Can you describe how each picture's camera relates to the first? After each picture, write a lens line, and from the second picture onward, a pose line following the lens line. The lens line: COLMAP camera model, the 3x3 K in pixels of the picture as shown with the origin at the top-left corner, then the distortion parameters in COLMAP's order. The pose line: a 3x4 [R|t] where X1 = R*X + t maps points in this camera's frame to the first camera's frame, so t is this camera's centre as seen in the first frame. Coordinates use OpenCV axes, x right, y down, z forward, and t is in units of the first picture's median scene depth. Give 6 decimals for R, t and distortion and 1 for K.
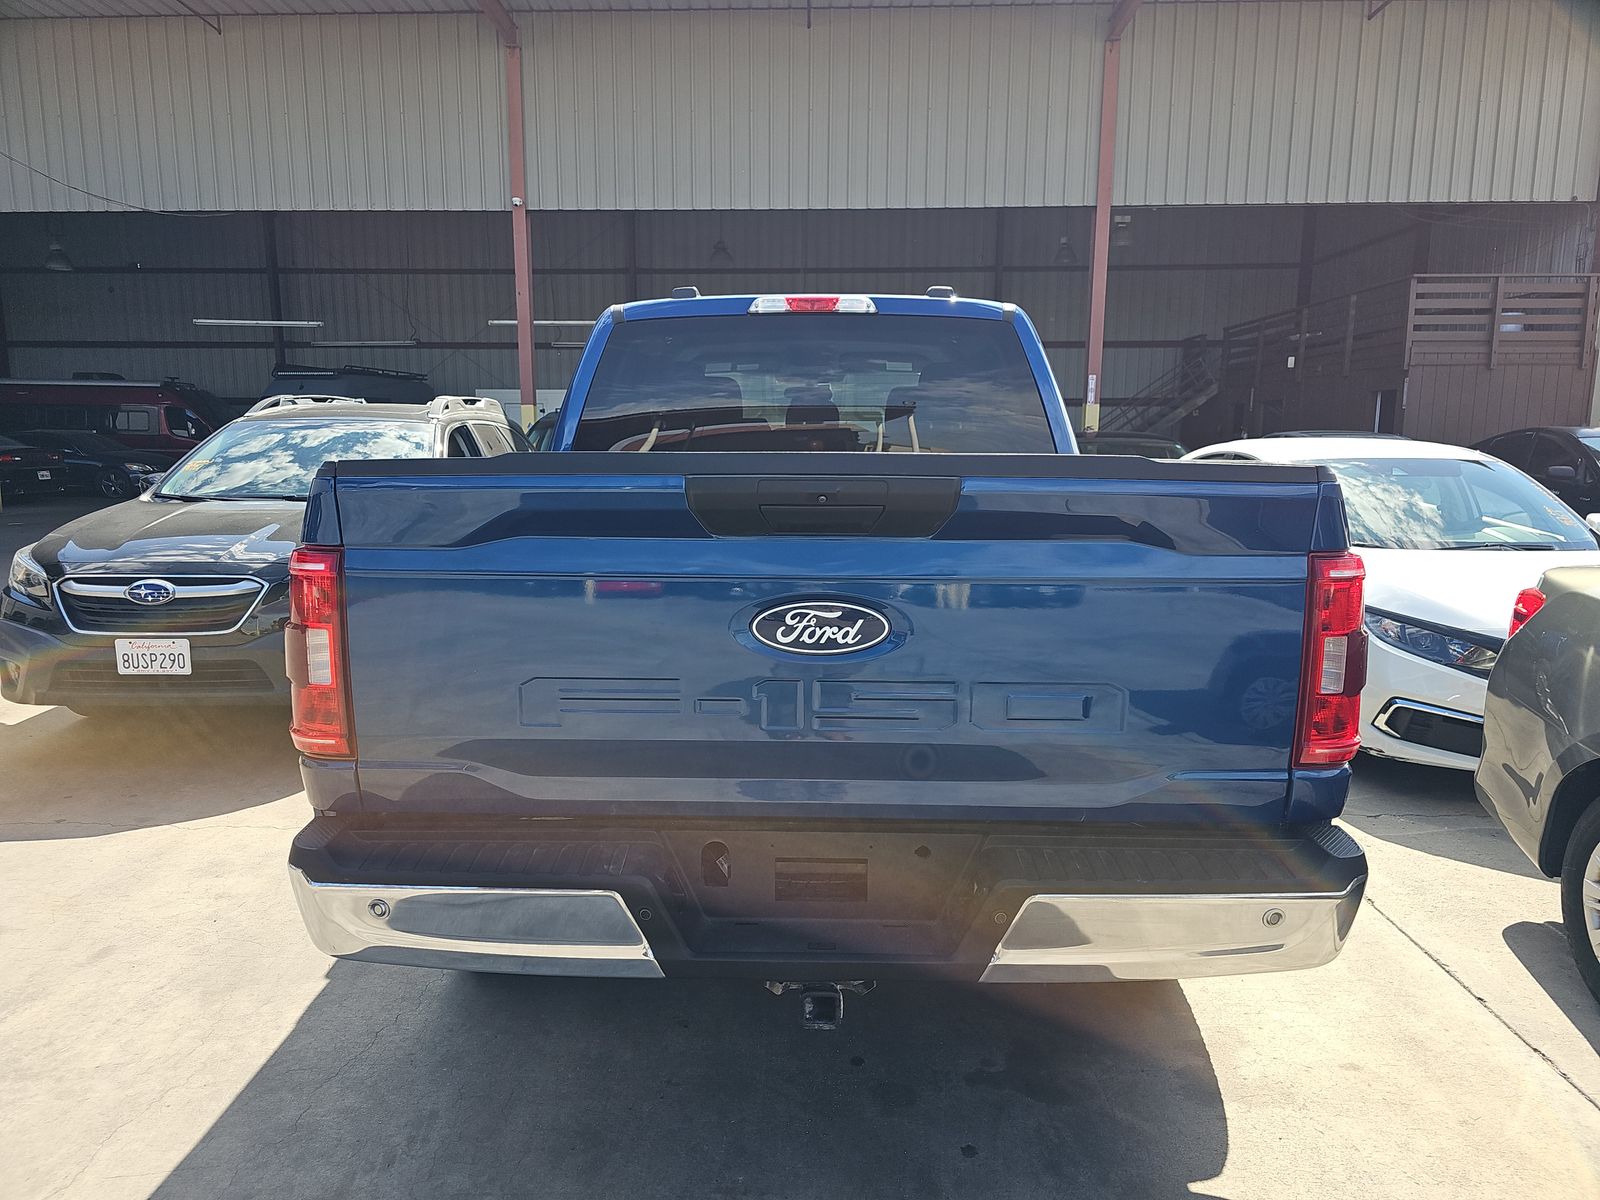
lens RADIAL K [[1054.5, 0, 799.1], [0, 1054.5, 607.2], [0, 0, 1]] dist [0.016444, -0.006175]
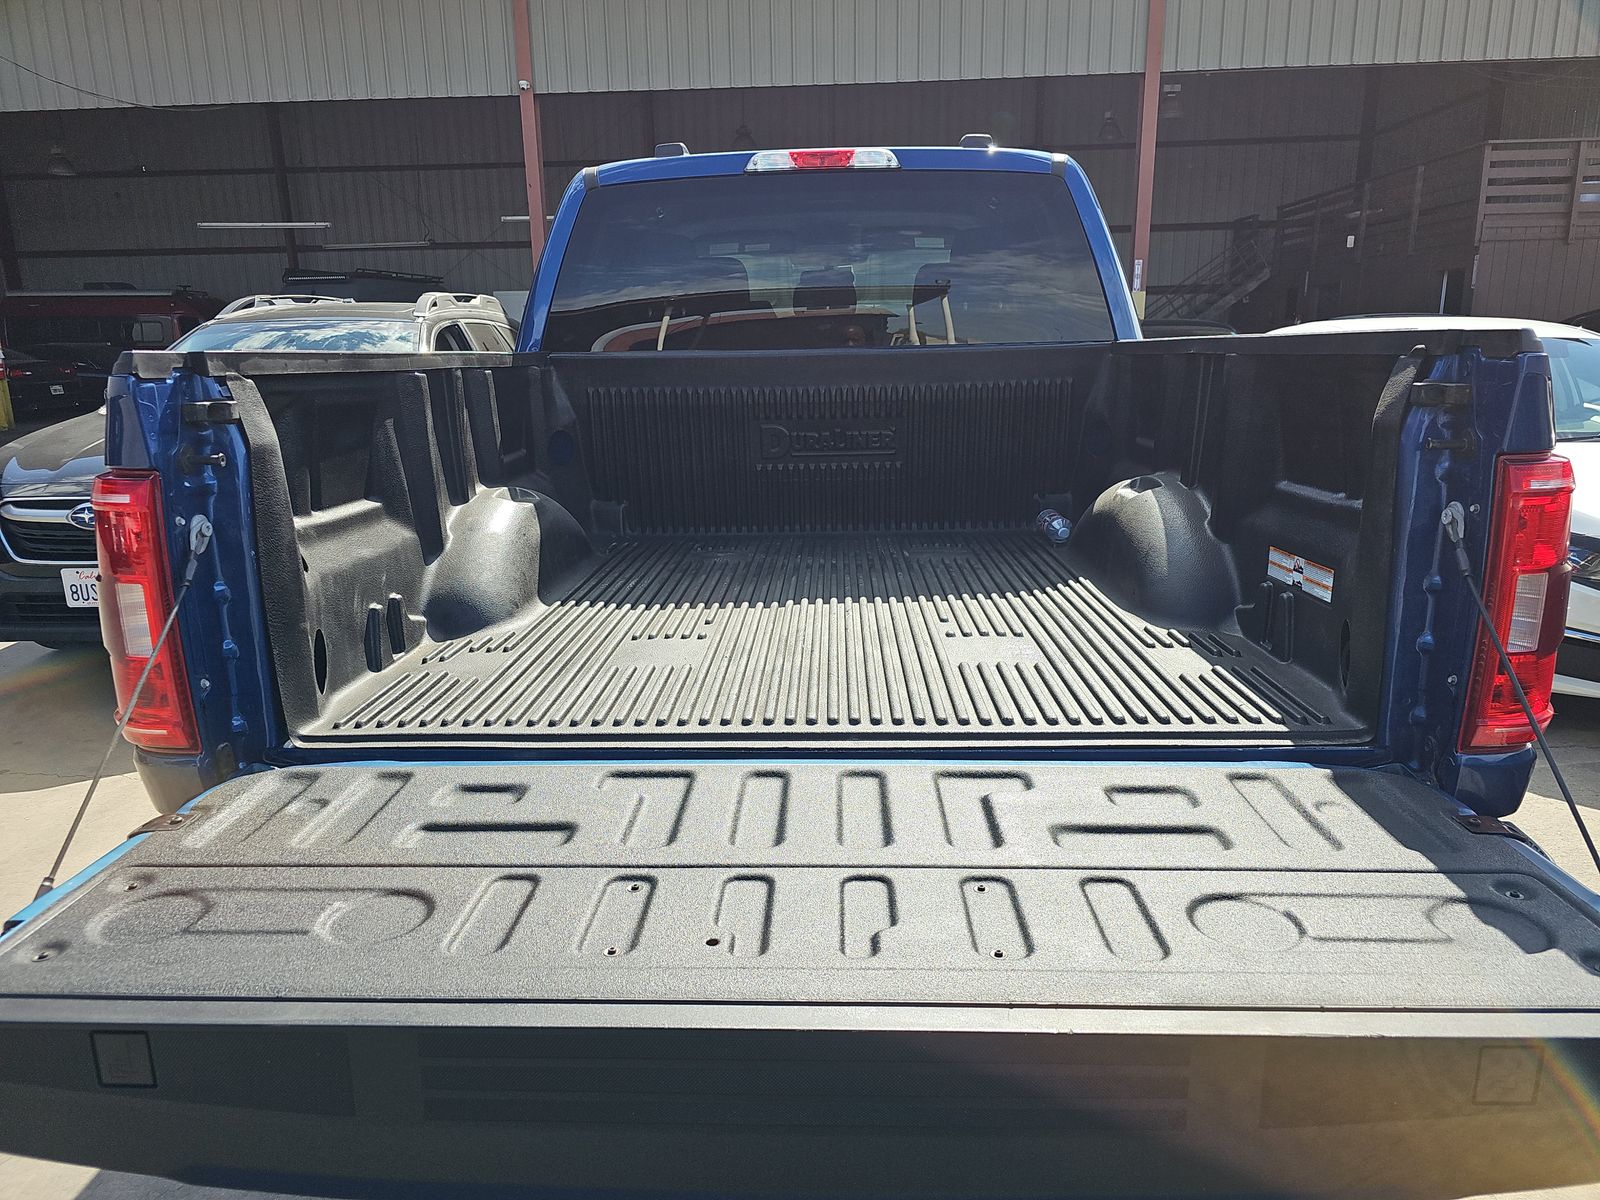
lens RADIAL K [[1054.5, 0, 797.8], [0, 1054.5, 606.5], [0, 0, 1]] dist [0.016444, -0.006175]
pose [[0.999308, -0.013046, -0.034833, 0.008687], [0.016147, 0.995784, 0.090294, -0.005514], [0.033508, -0.090794, 0.995306, 0.065755]]
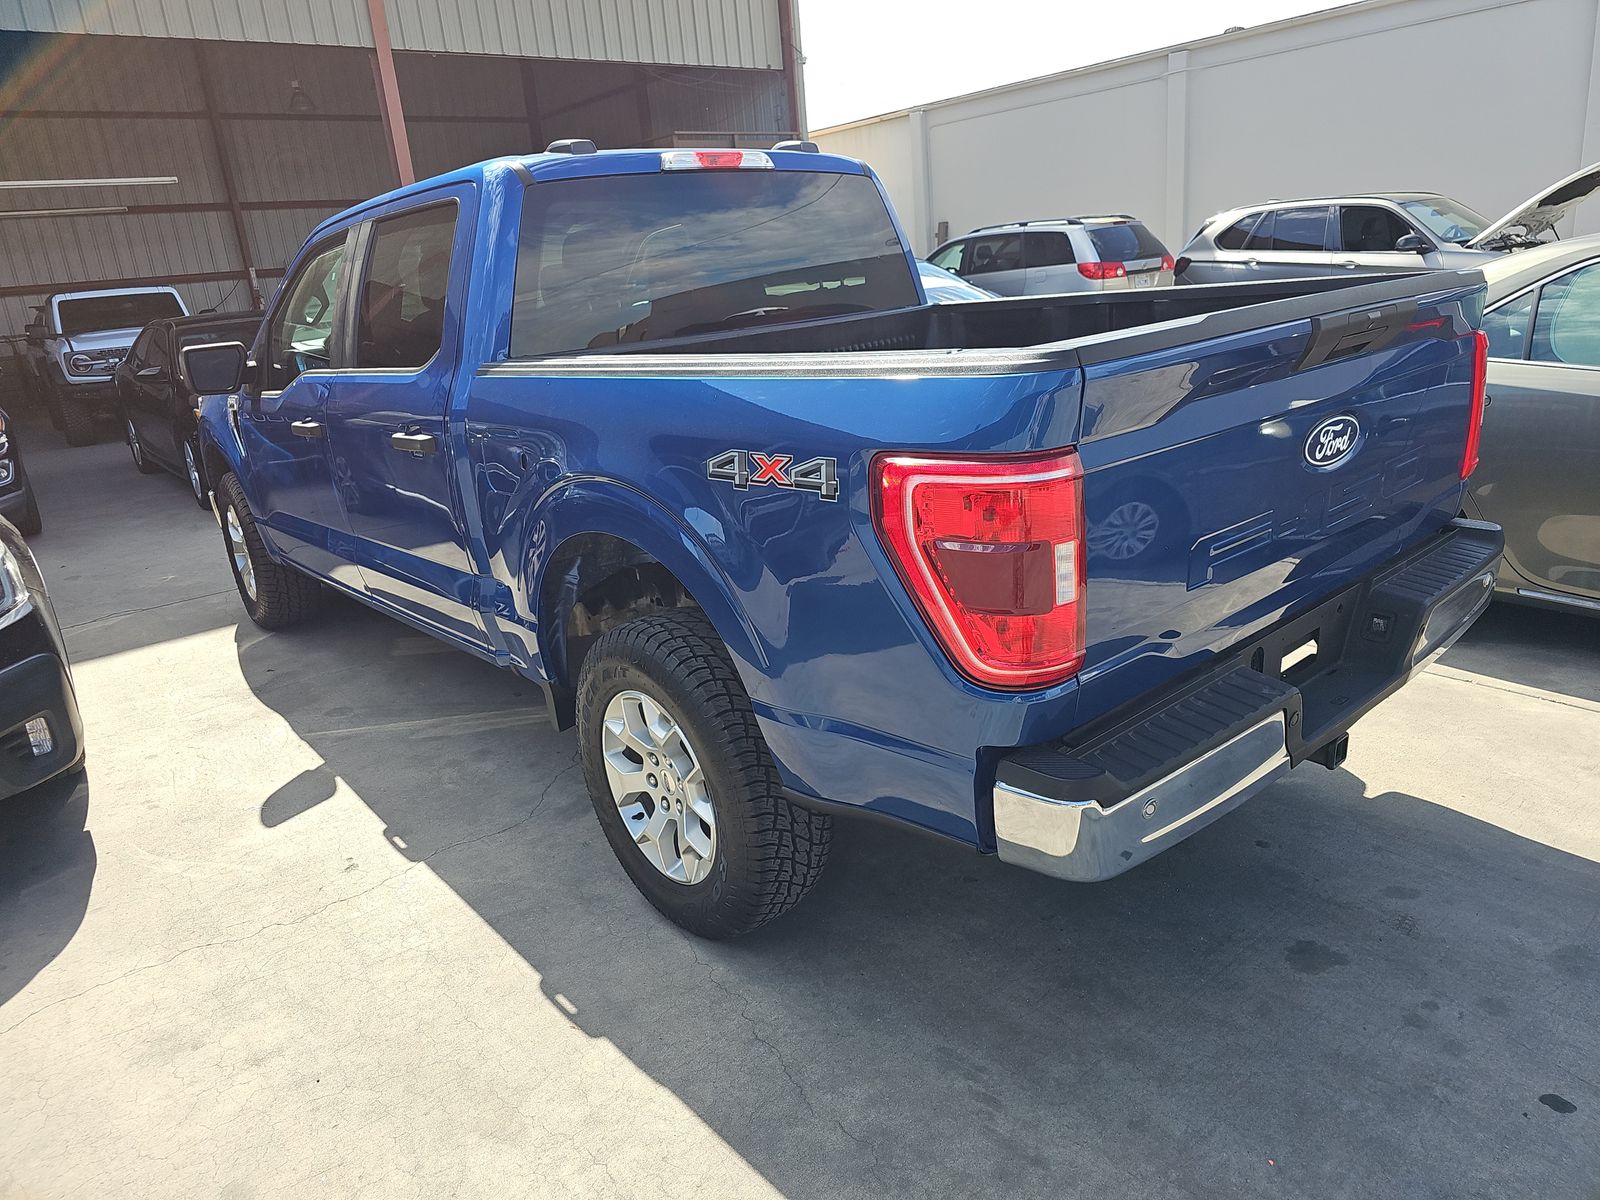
lens RADIAL K [[1054.5, 0, 812.9], [0, 1054.5, 572.7], [0, 0, 1]] dist [0.016444, -0.006175]
pose [[0.741700, -0.250052, 0.622379, -0.286566], [0.190093, 0.968230, 0.162467, -0.033856], [-0.643231, -0.002192, 0.765669, 0.112437]]
